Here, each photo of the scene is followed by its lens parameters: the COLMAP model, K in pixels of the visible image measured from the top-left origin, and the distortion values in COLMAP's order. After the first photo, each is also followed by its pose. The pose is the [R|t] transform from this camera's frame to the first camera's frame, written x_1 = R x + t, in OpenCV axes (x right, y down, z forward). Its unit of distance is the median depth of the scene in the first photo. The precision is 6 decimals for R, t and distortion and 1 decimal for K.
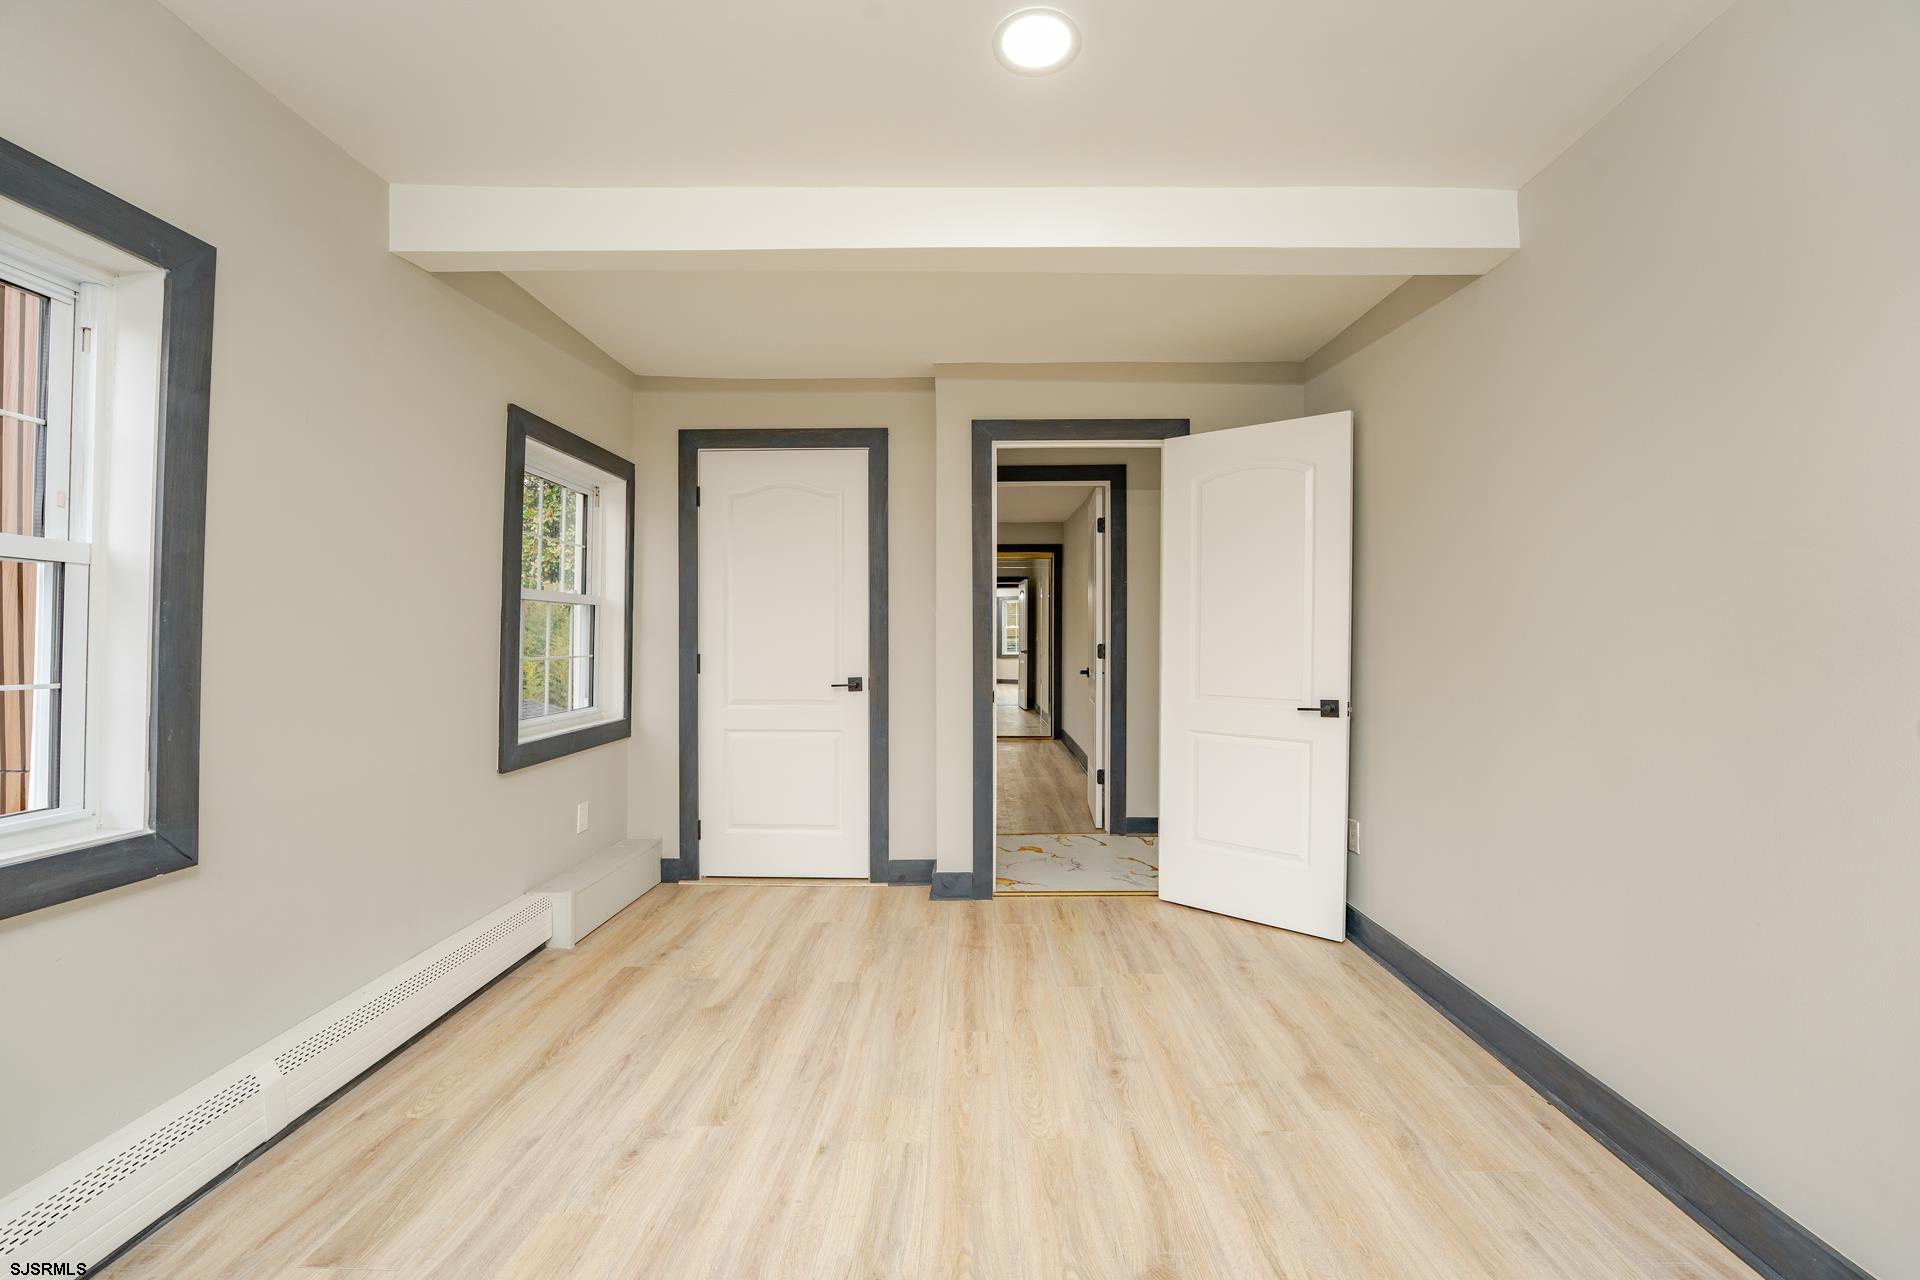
lens RADIAL K [[786.9, 0, 951.7], [0, 786.9, 638.3], [0, 0, 1]] dist [-0.018397, 0.000792]
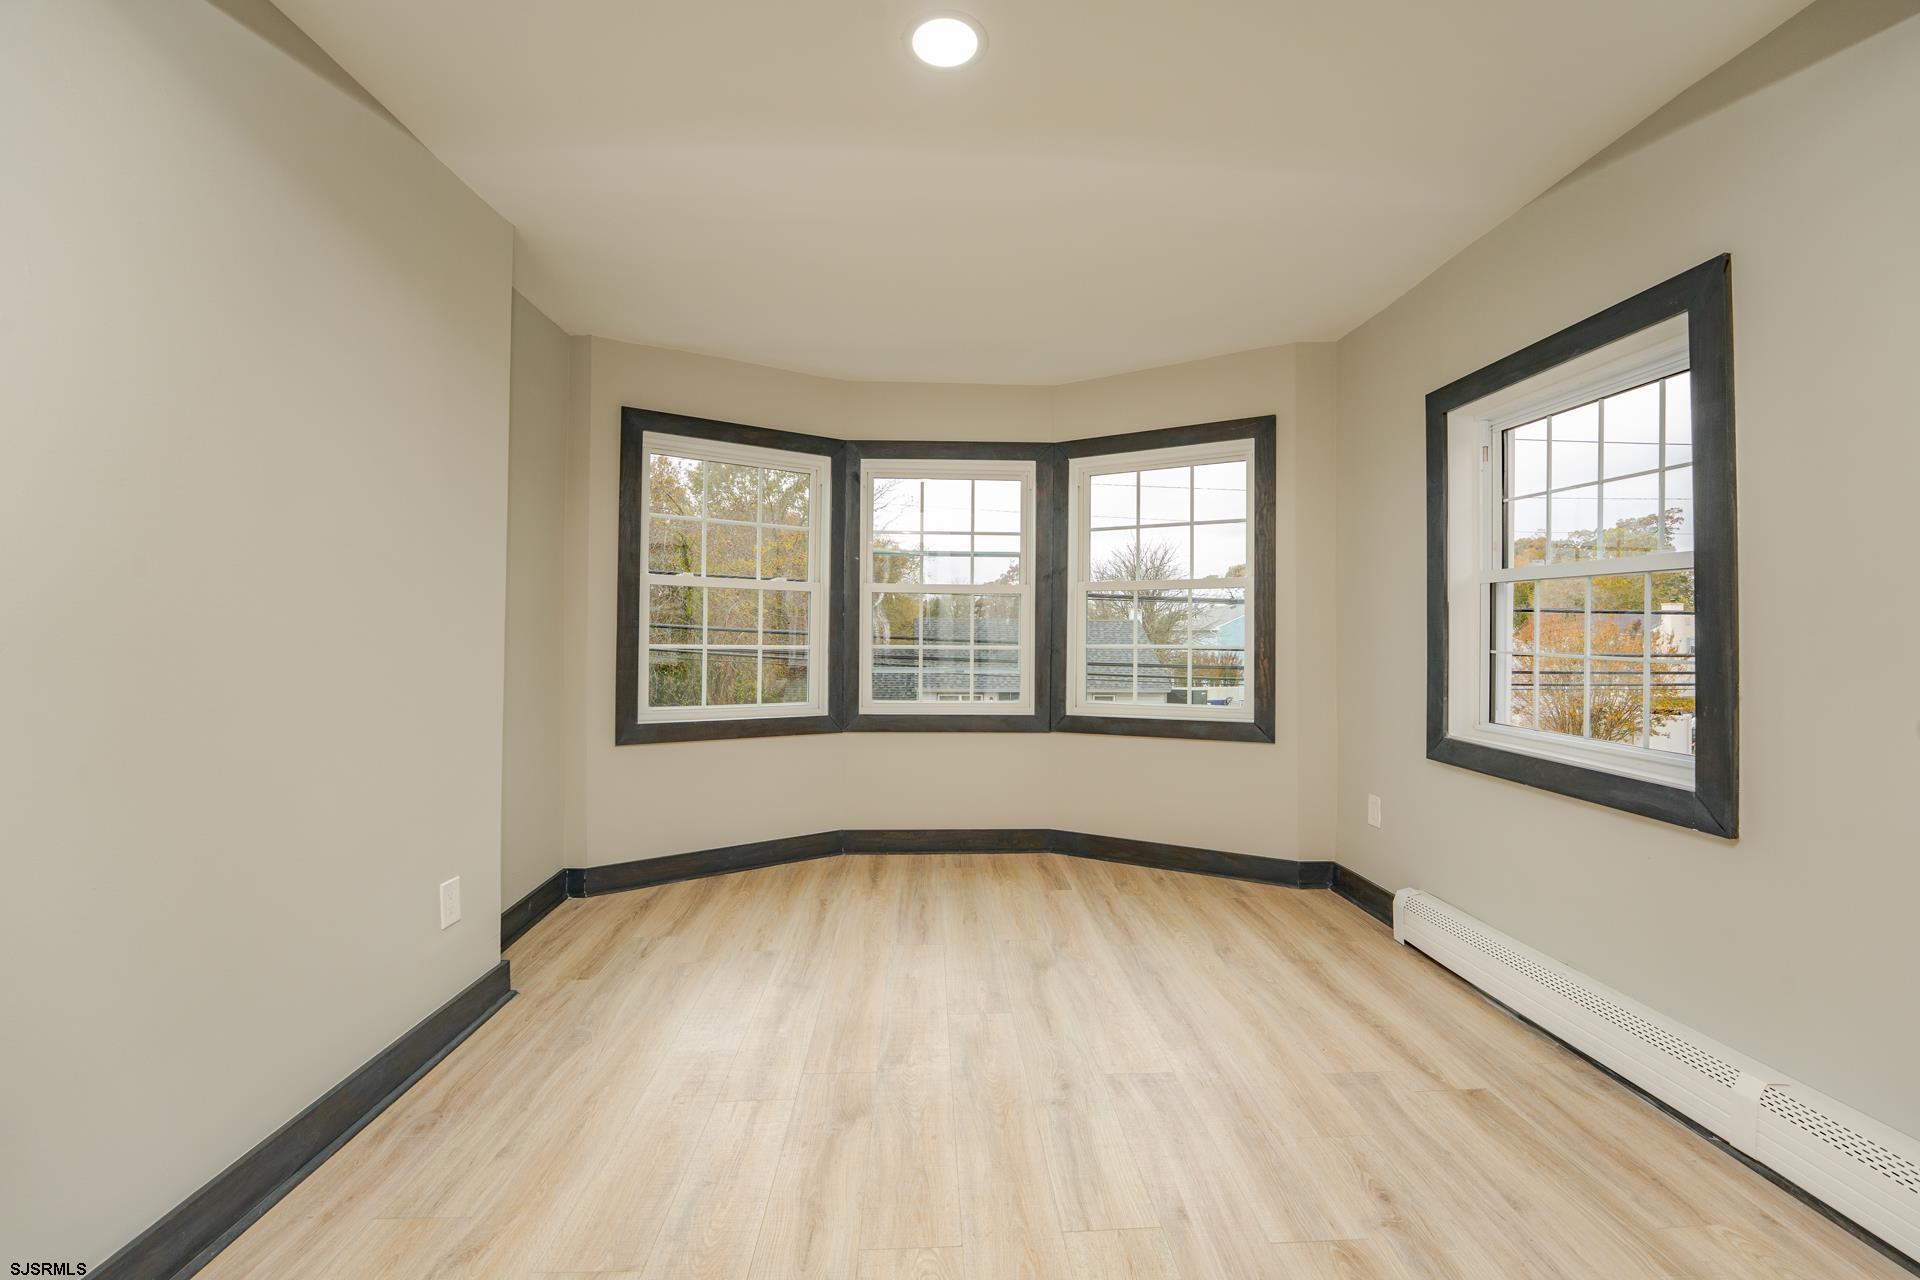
lens RADIAL K [[786.9, 0, 959.6], [0, 786.9, 629.7], [0, 0, 1]] dist [-0.018397, 0.000792]
pose [[-0.997345, -0.005404, -0.072619, 0.155707], [-0.005068, 0.999976, -0.004817, 0.016903], [0.072643, -0.004436, -0.997348, 1.975417]]
